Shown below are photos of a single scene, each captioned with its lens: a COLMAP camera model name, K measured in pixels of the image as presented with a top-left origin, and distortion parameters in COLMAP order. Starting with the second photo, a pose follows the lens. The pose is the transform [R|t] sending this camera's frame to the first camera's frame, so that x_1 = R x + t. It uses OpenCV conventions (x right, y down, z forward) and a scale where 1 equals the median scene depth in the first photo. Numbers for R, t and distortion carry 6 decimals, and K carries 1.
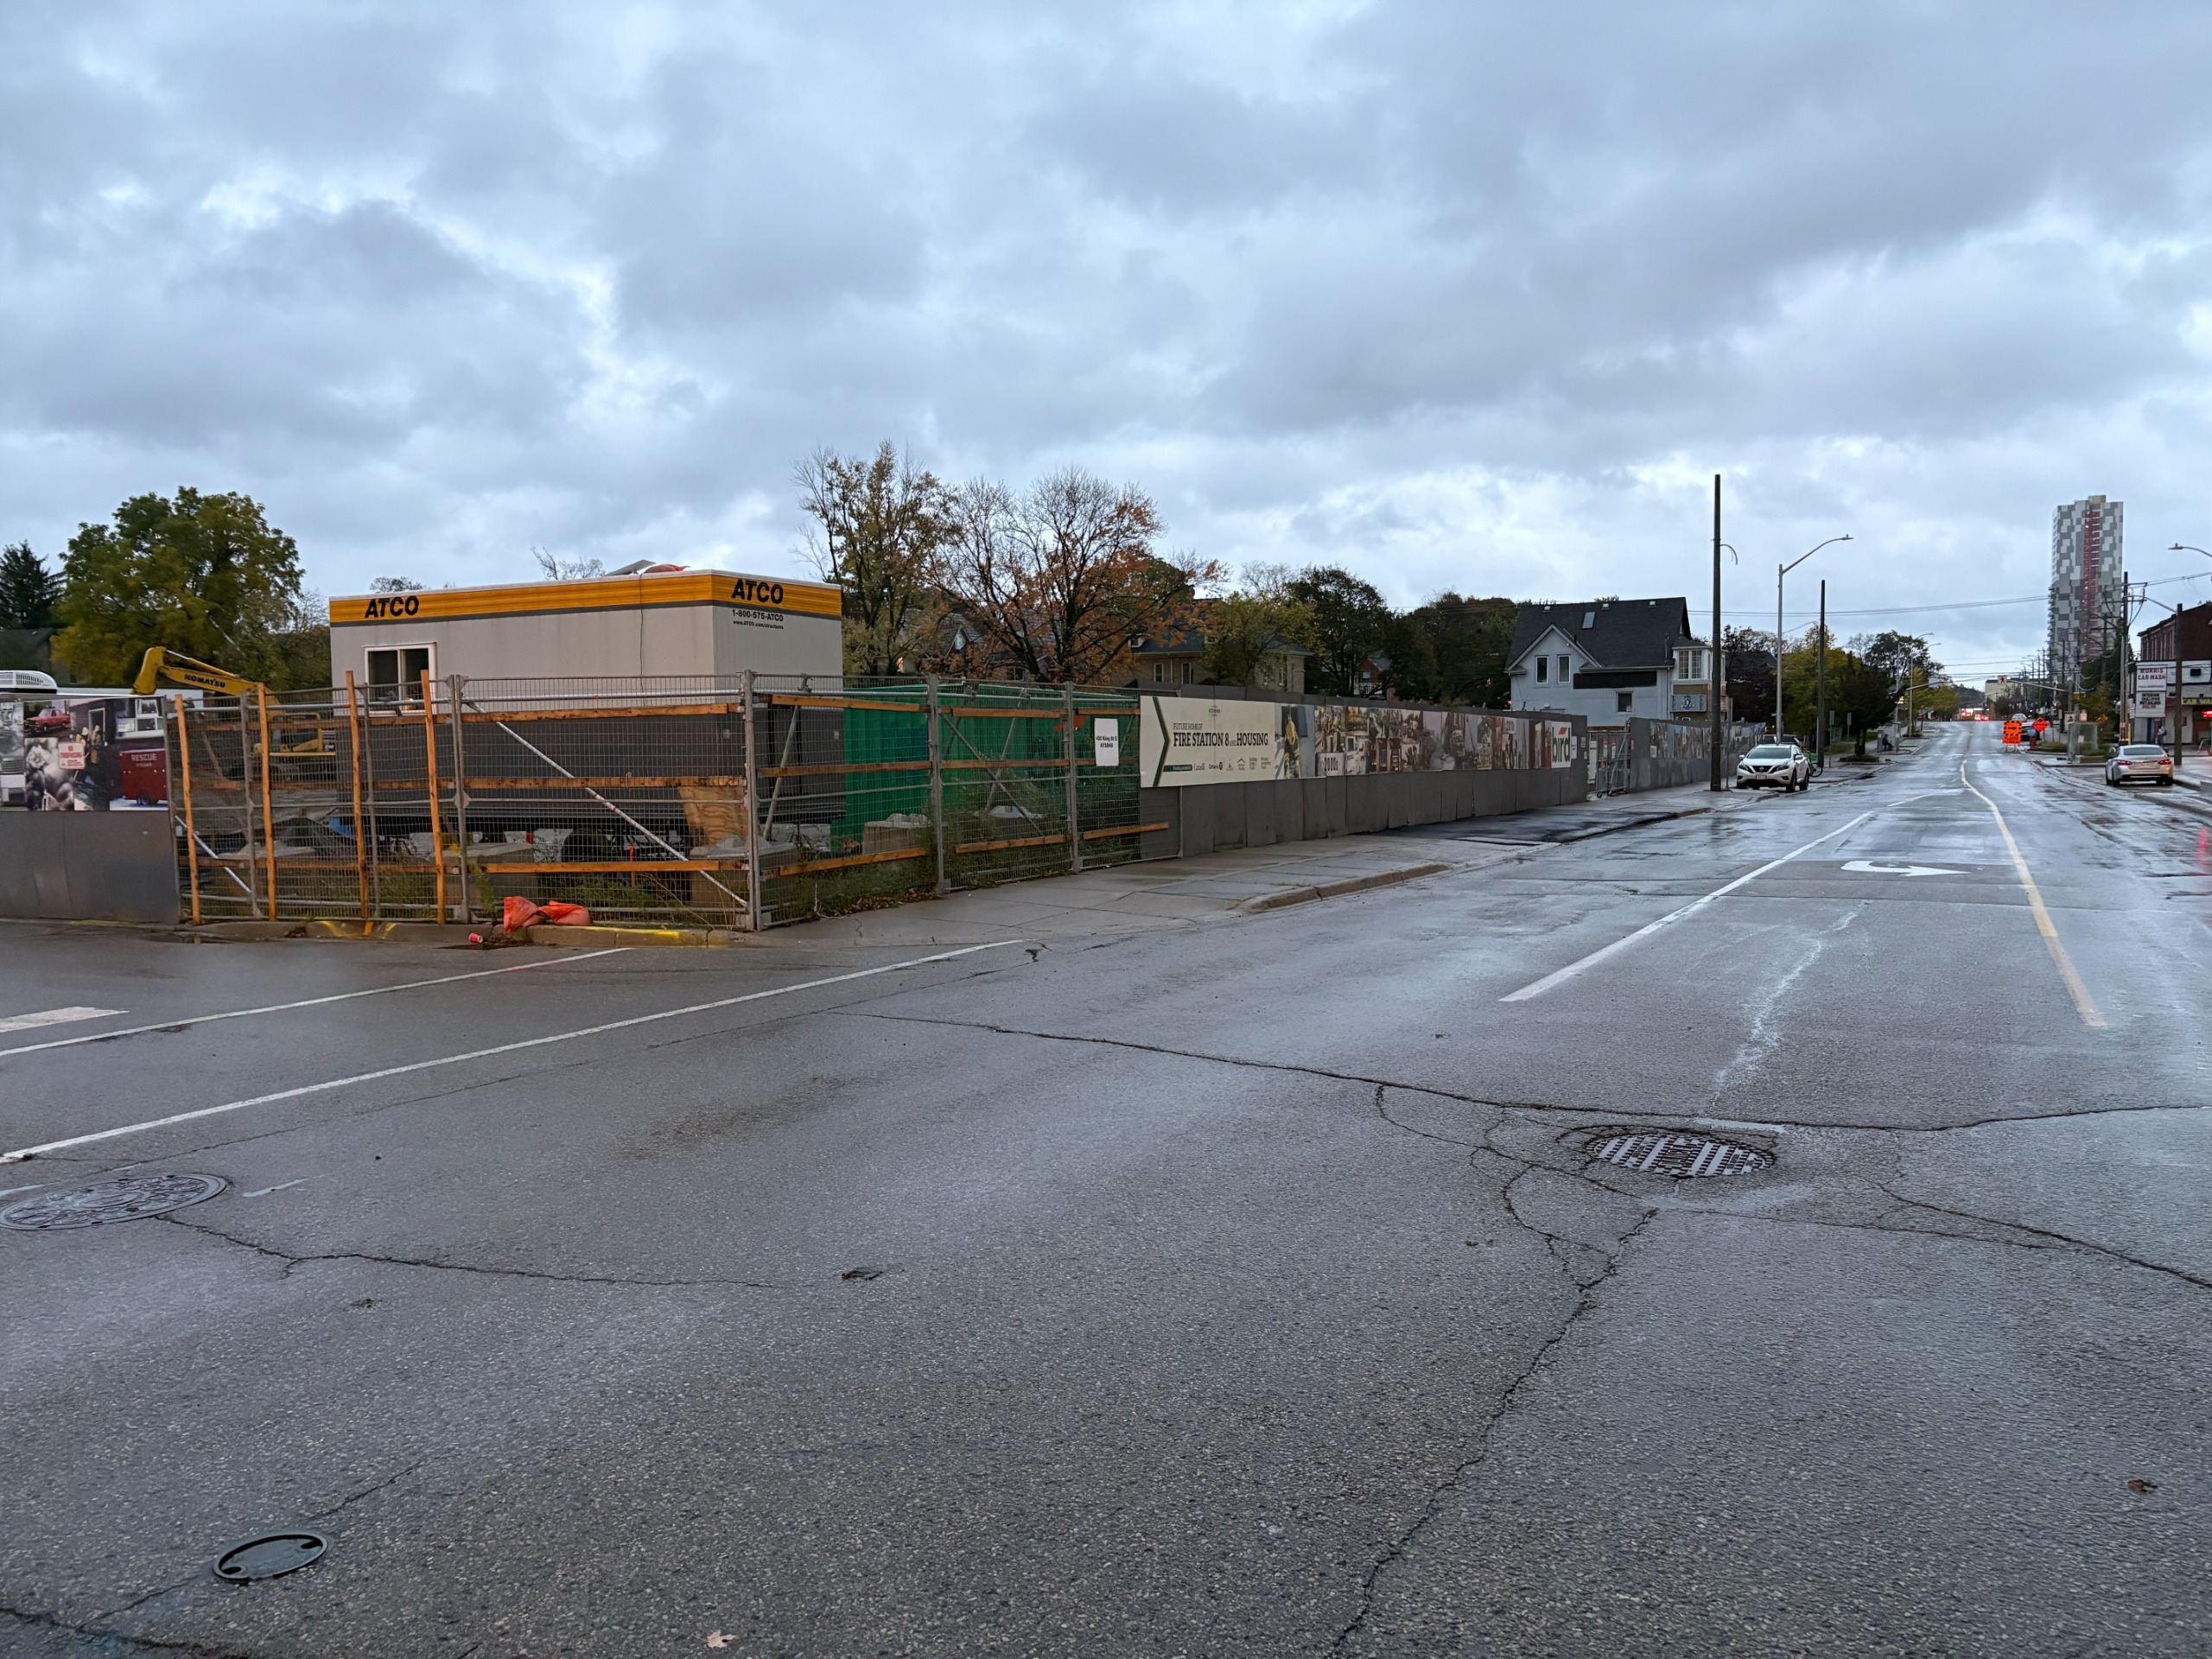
lens RADIAL K [[1665.7, 0, 1114.9], [0, 1665.7, 841.8], [0, 0, 1]] dist [0.051626, -0.053463]
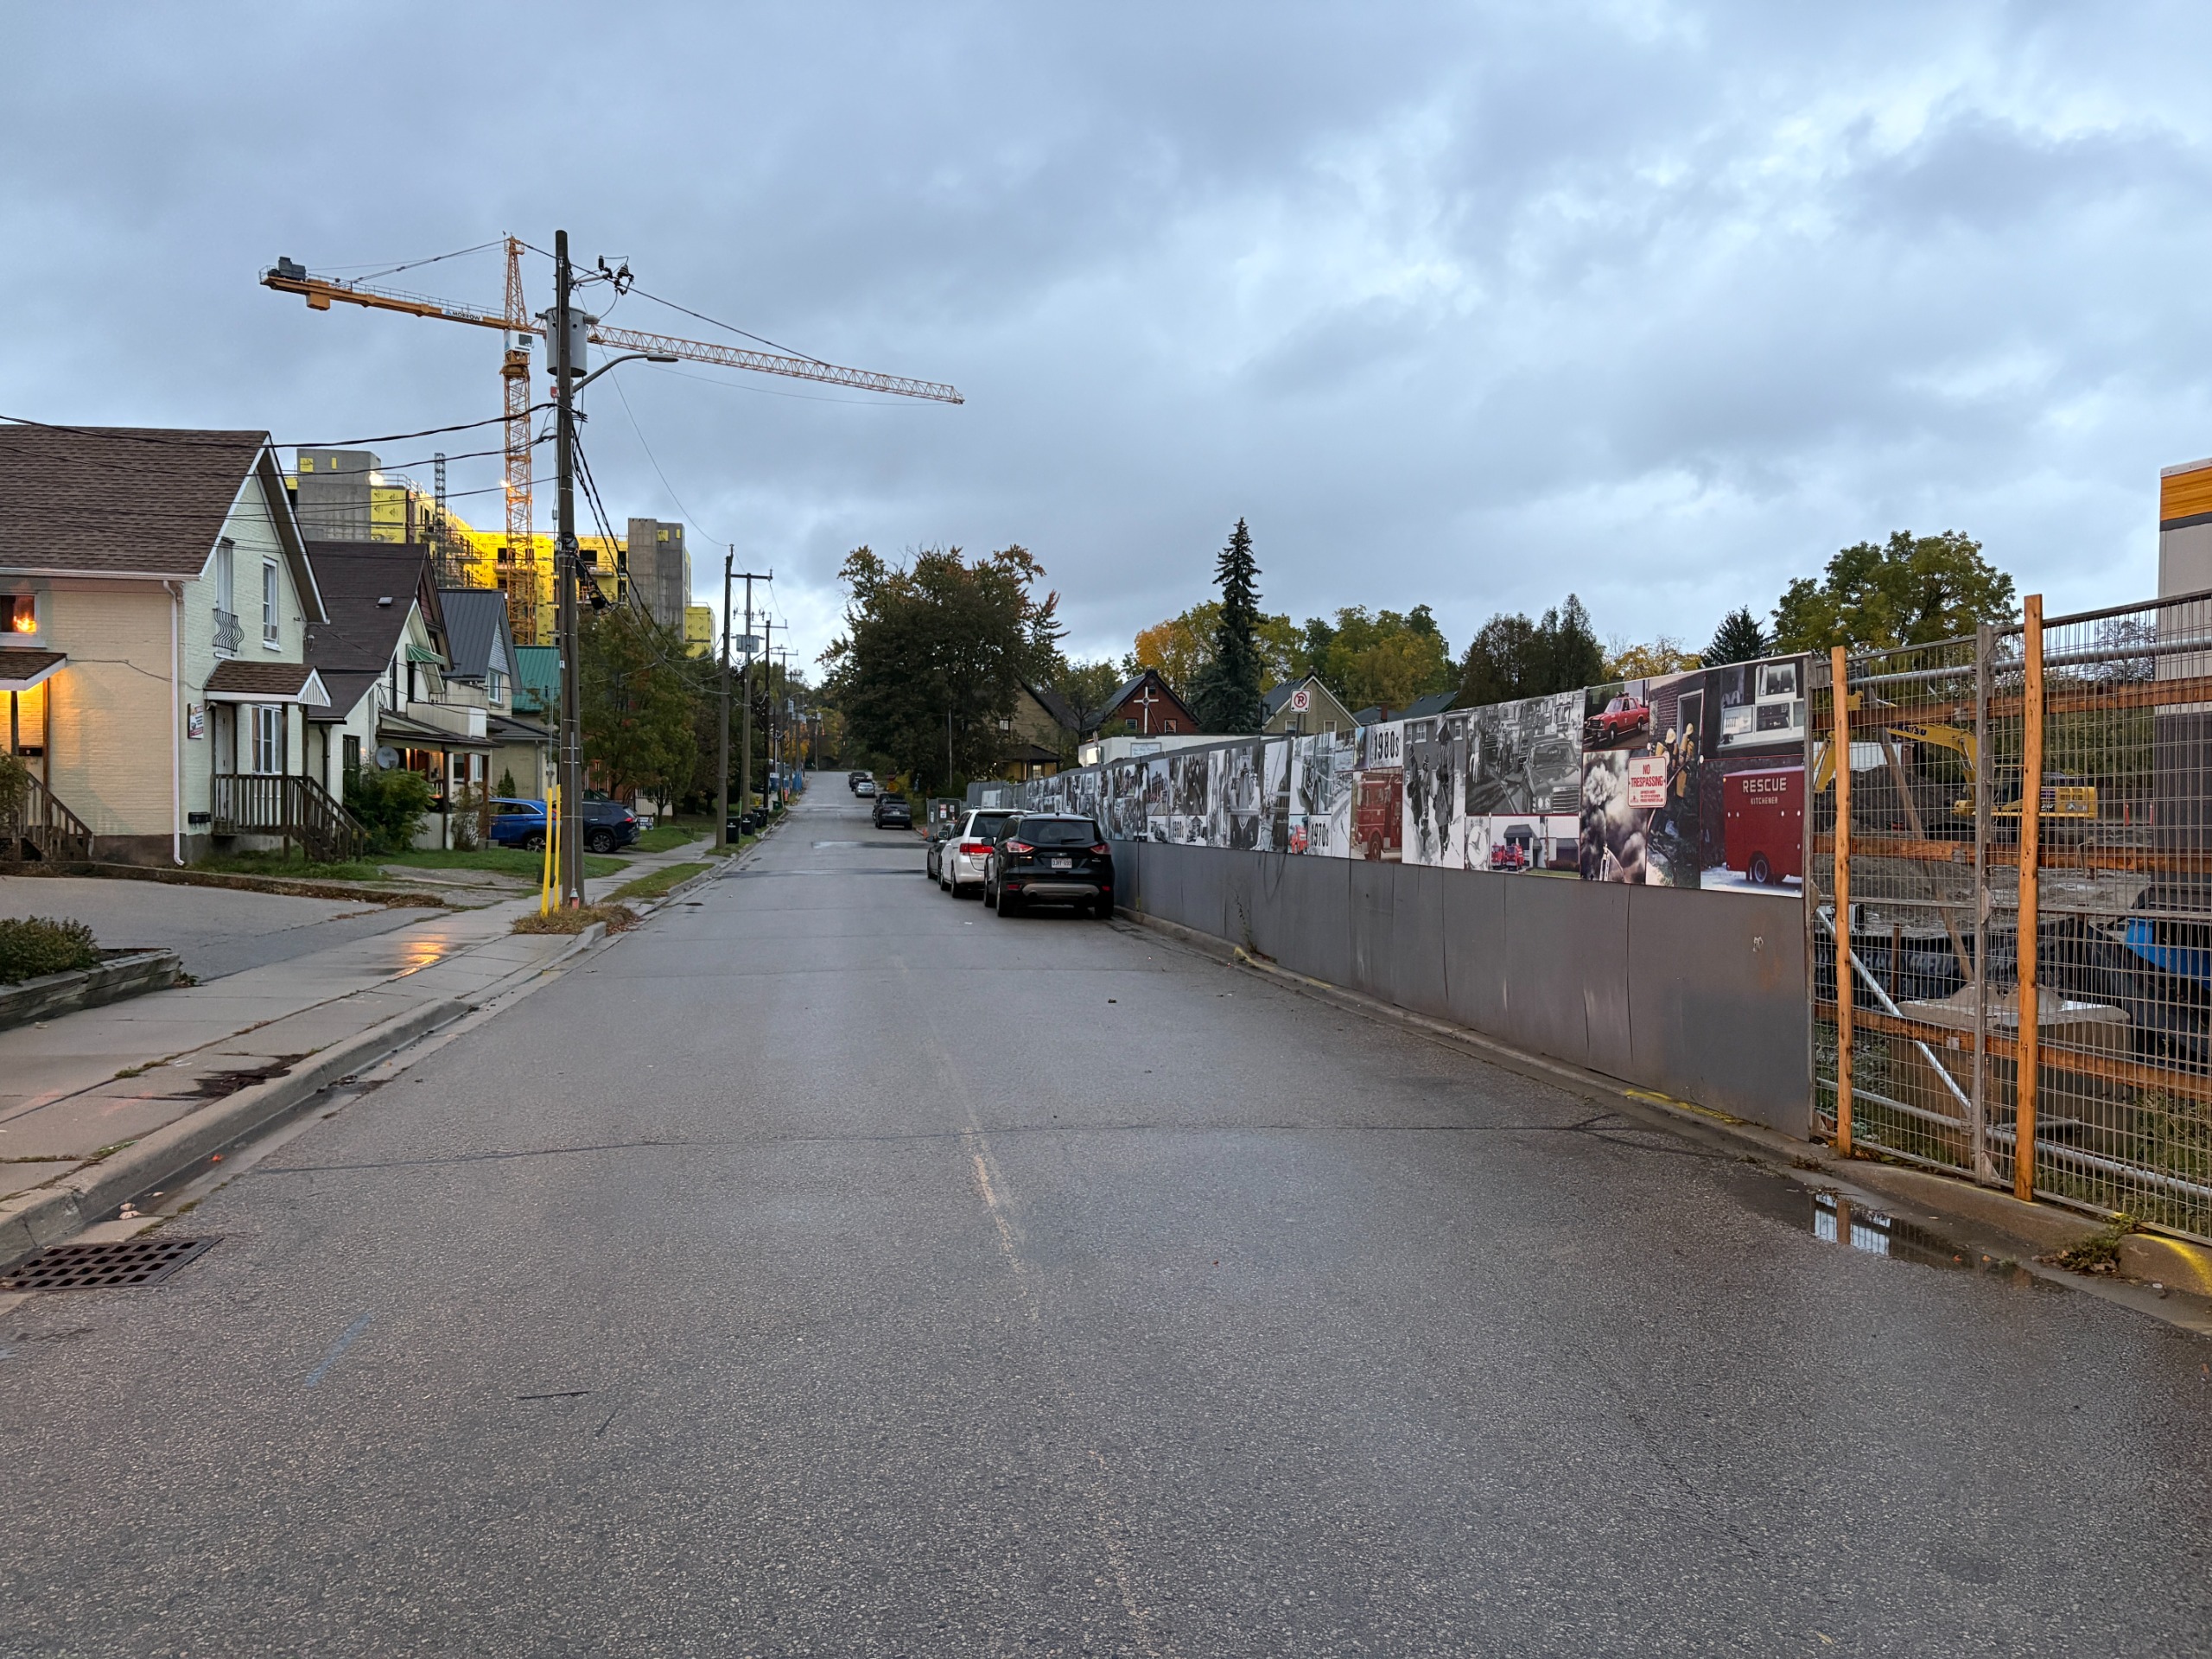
lens RADIAL K [[1665.7, 0, 1110.8], [0, 1665.7, 832.8], [0, 0, 1]] dist [0.051626, -0.053463]
pose [[0.594156, 0.033392, -0.803656, -0.286612], [-0.068510, 0.997608, -0.009199, -0.018125], [0.801427, 0.060524, 0.595022, 0.538208]]
